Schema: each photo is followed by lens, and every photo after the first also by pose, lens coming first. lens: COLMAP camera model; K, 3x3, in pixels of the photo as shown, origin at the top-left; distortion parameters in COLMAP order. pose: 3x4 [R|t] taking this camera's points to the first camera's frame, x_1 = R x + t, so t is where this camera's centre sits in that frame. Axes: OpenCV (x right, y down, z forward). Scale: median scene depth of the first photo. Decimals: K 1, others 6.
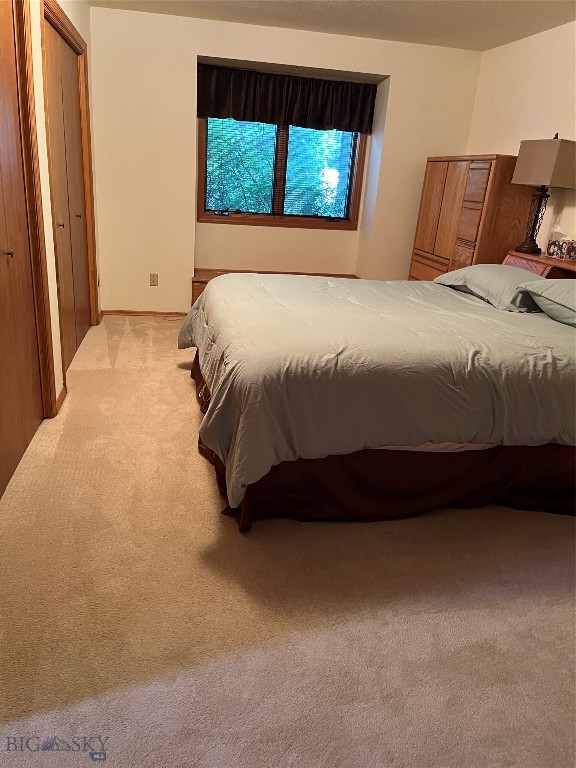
lens RADIAL K [[579.7, 0, 282.6], [0, 579.7, 386.0], [0, 0, 1]] dist [0.063222, -0.076857]
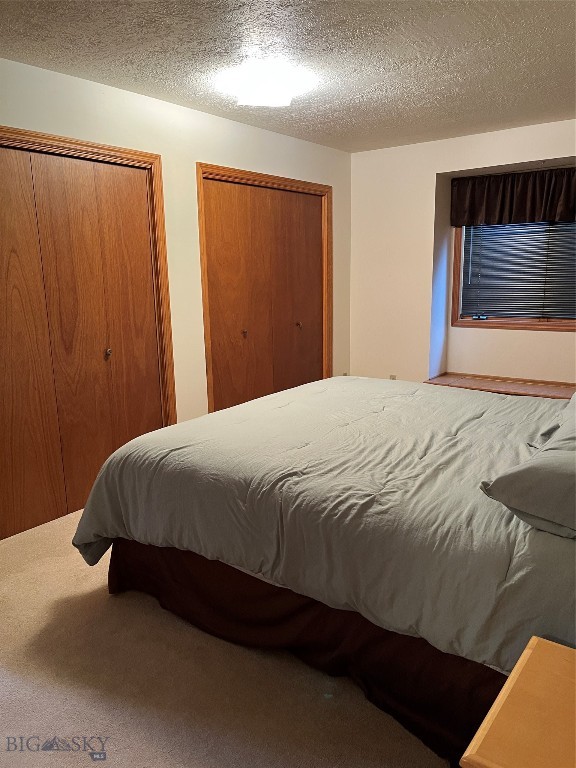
lens RADIAL K [[579.7, 0, 289.1], [0, 579.7, 386.0], [0, 0, 1]] dist [0.063222, -0.076857]
pose [[0.681892, 0.064046, -0.728644, 0.538574], [-0.185968, 0.978606, -0.088018, -0.061103], [0.707417, 0.195523, 0.679214, 0.211209]]
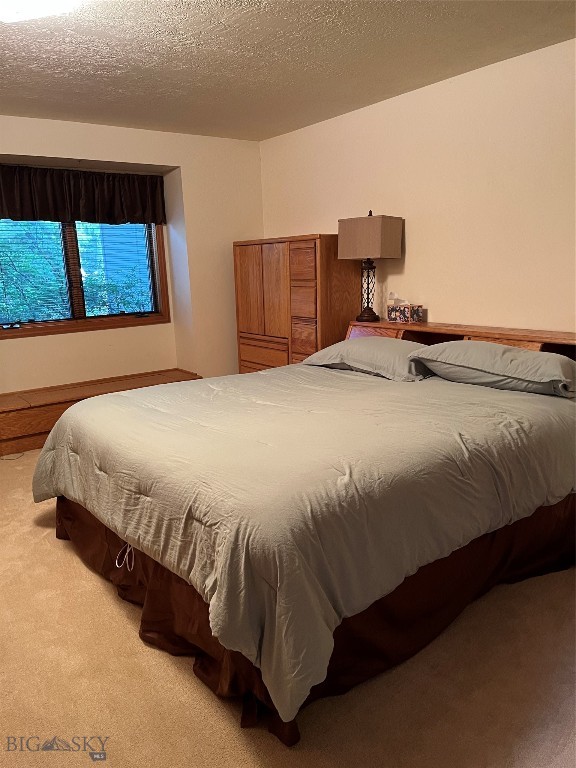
lens RADIAL K [[579.7, 0, 287.6], [0, 579.7, 388.2], [0, 0, 1]] dist [0.063222, -0.076857]
pose [[0.890830, -0.193337, 0.411148, -0.159284], [0.243966, 0.966964, -0.073895, -0.072069], [-0.383278, 0.166134, 0.908569, 0.139114]]
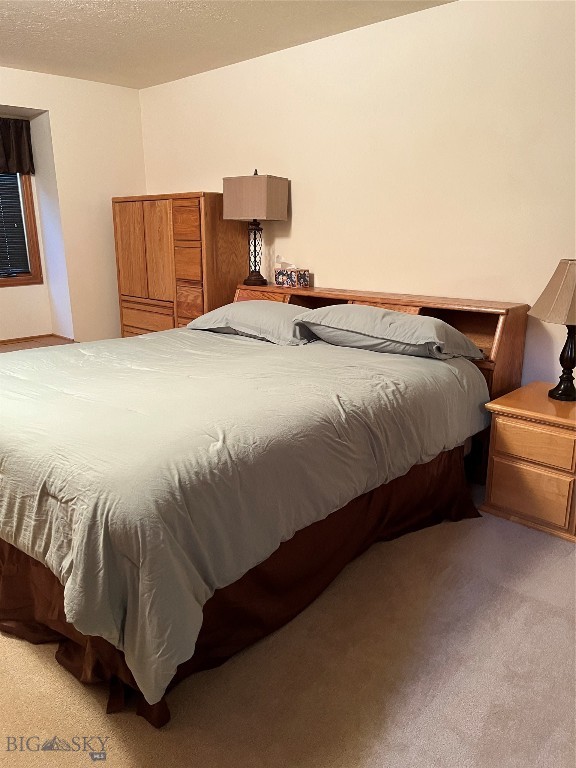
lens RADIAL K [[579.7, 0, 290.9], [0, 579.7, 382.9], [0, 0, 1]] dist [0.063222, -0.076857]
pose [[0.801542, -0.224925, 0.554021, -0.131696], [0.260995, 0.965235, 0.014272, -0.062848], [-0.537970, 0.133157, 0.832380, 0.152710]]
